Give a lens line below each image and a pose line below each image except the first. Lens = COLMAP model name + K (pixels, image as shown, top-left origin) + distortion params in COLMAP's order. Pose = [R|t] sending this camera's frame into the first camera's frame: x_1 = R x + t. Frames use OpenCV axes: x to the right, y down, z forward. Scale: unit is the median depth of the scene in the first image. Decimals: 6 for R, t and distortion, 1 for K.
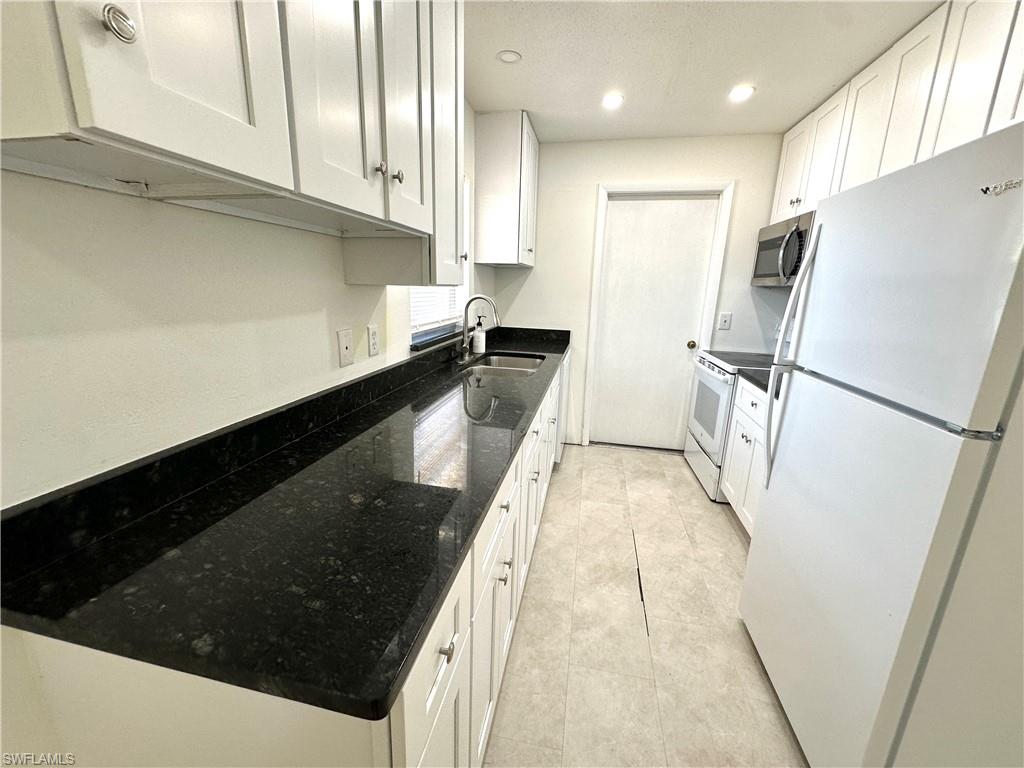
lens RADIAL K [[408.9, 0, 511.2], [0, 408.9, 384.2], [0, 0, 1]] dist [-0.003552, 0.000829]
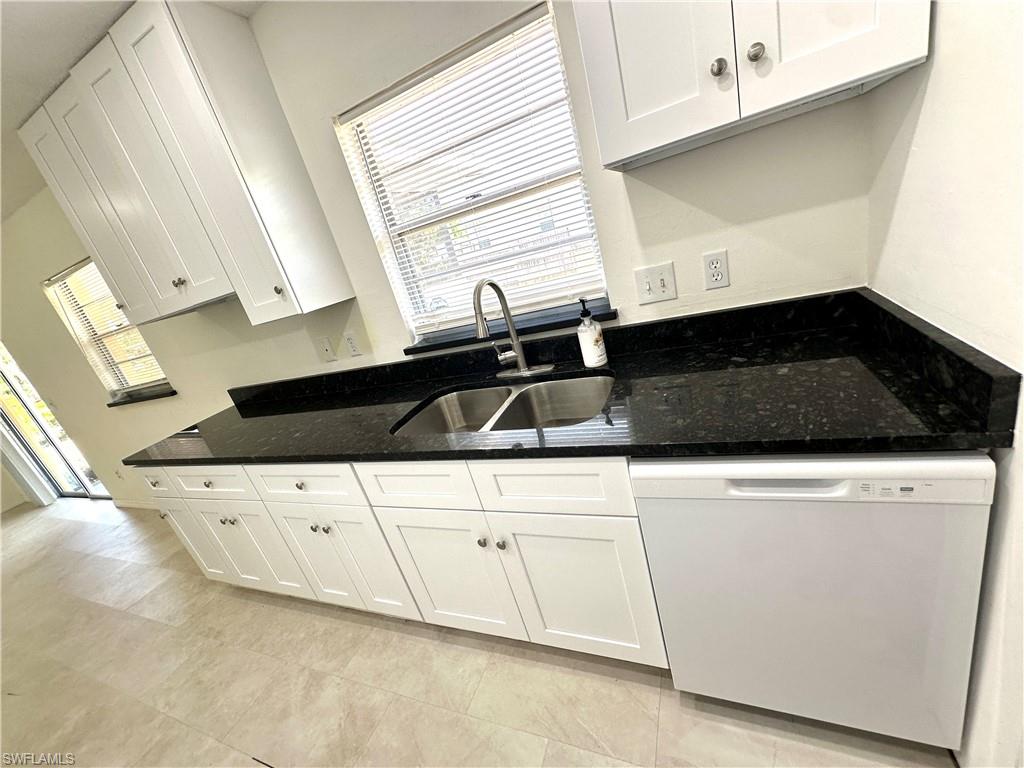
lens RADIAL K [[401.8, 0, 514.1], [0, 401.8, 394.6], [0, 0, 1]] dist [0.000651, 0.000349]
pose [[-0.188224, 0.372449, -0.908765, 0.430755], [0.024408, 0.926792, 0.374782, -0.239647], [0.981823, 0.048362, -0.183535, 0.997313]]
